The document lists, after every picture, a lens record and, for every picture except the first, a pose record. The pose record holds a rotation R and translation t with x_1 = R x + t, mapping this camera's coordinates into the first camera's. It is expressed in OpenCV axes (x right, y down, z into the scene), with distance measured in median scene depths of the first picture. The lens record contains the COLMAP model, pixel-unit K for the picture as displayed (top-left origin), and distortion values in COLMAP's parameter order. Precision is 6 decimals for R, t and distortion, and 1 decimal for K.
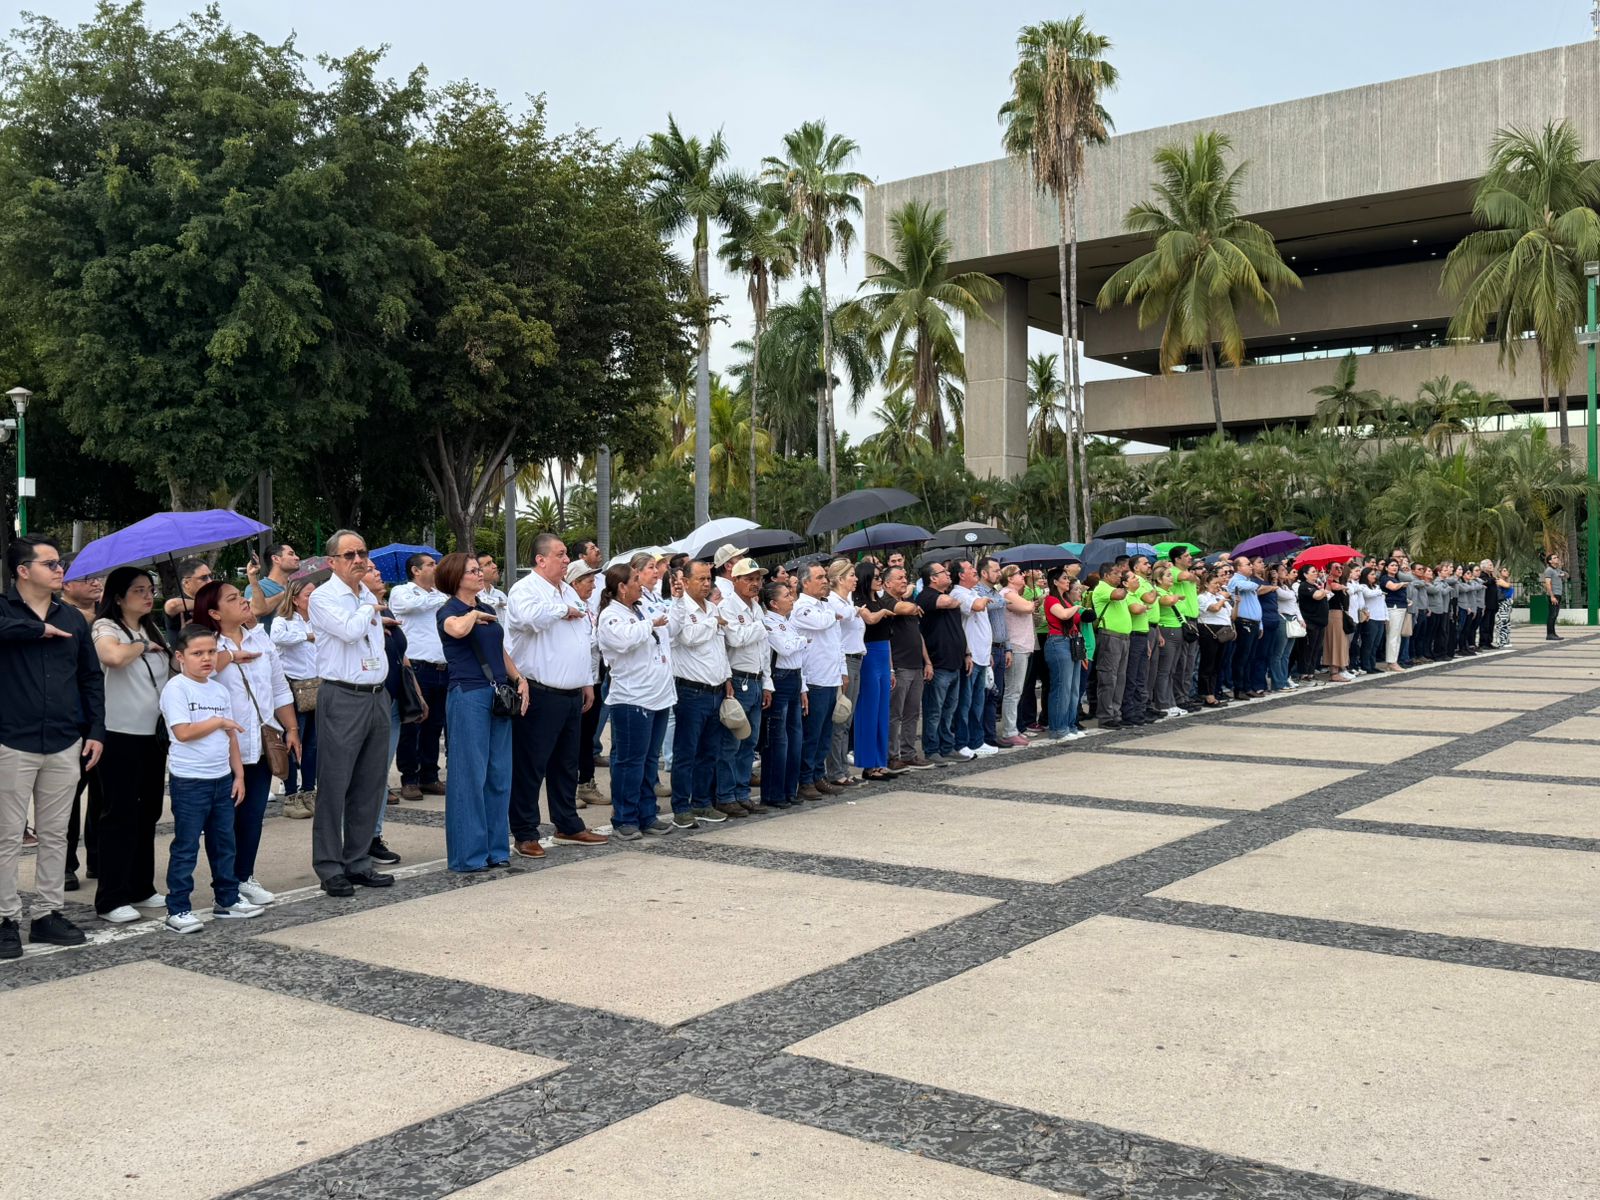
lens RADIAL K [[1489.1, 0, 800.0], [0, 1489.1, 600.0], [0, 0, 1]] dist [0.165413, -0.335374]
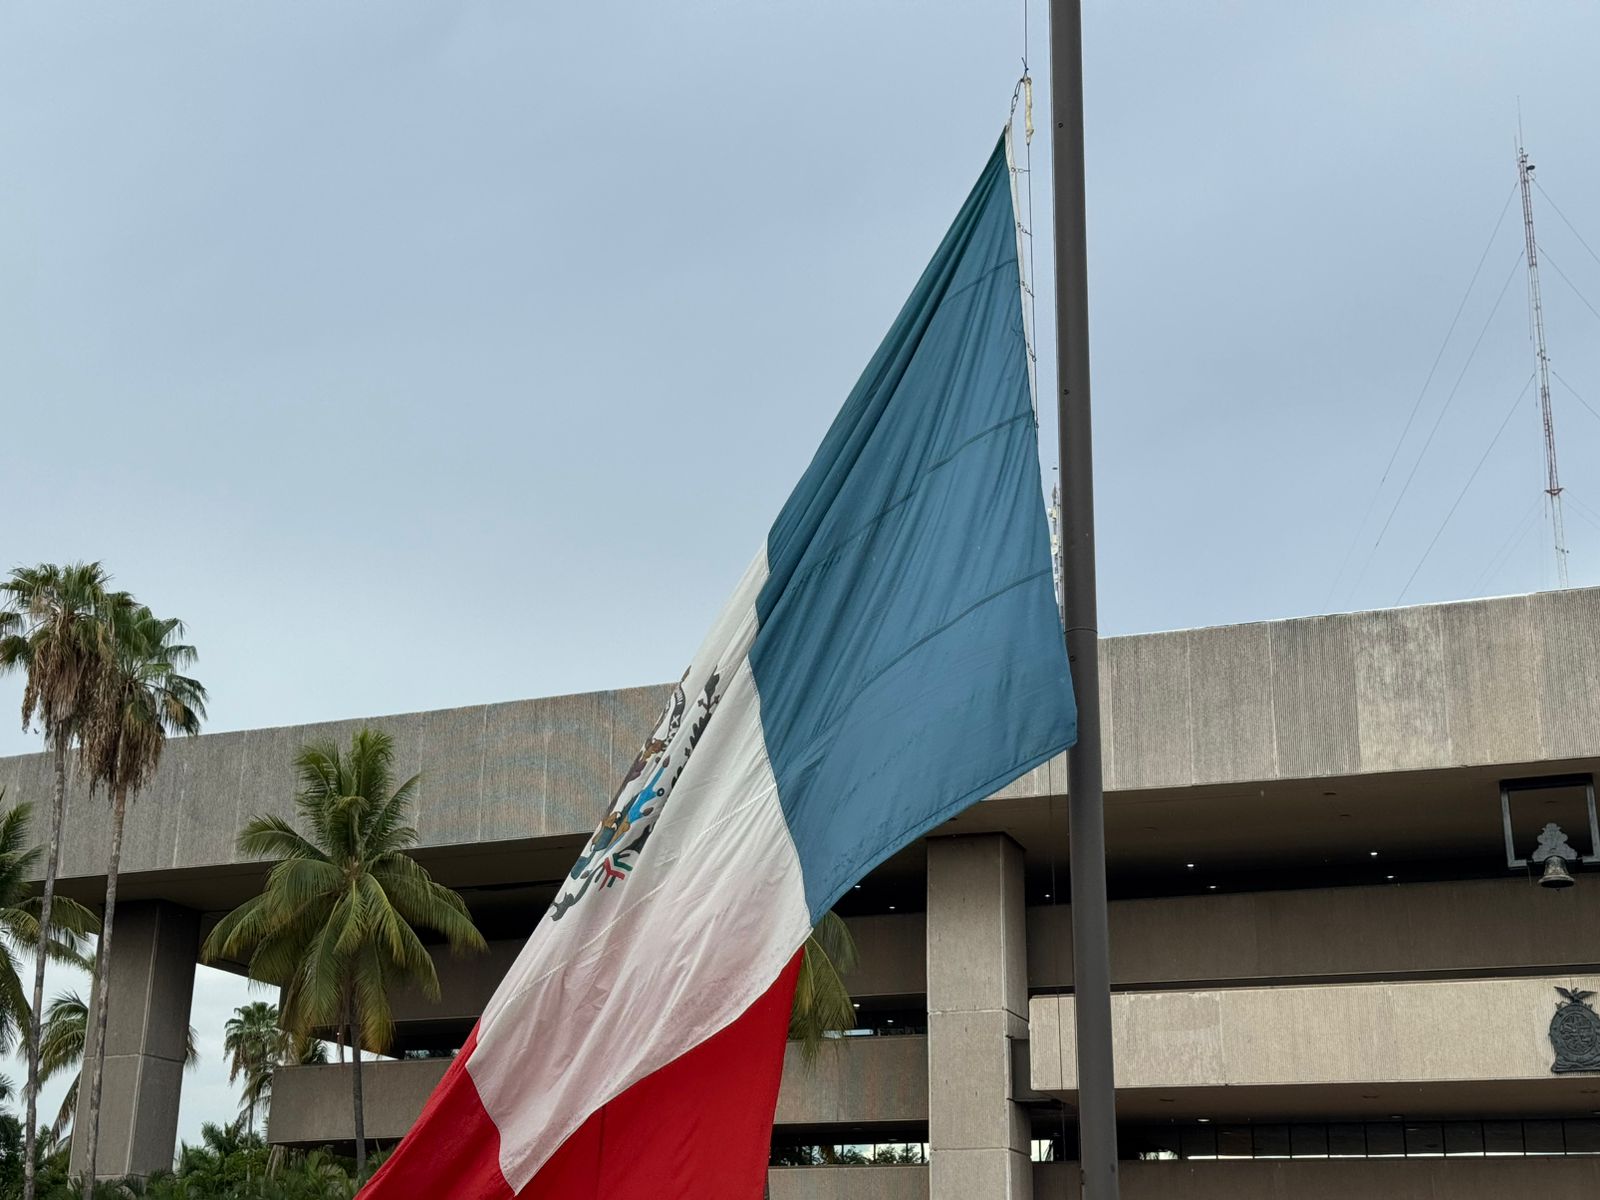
lens RADIAL K [[2222.0, 0, 800.0], [0, 2222.0, 600.0], [0, 0, 1]] dist [0.162894, -0.320257]
pose [[0.967816, 0.105782, 0.228346, 0.216083], [-0.021743, 0.939122, -0.342895, -0.002319], [-0.250717, 0.326894, 0.911198, -0.056769]]
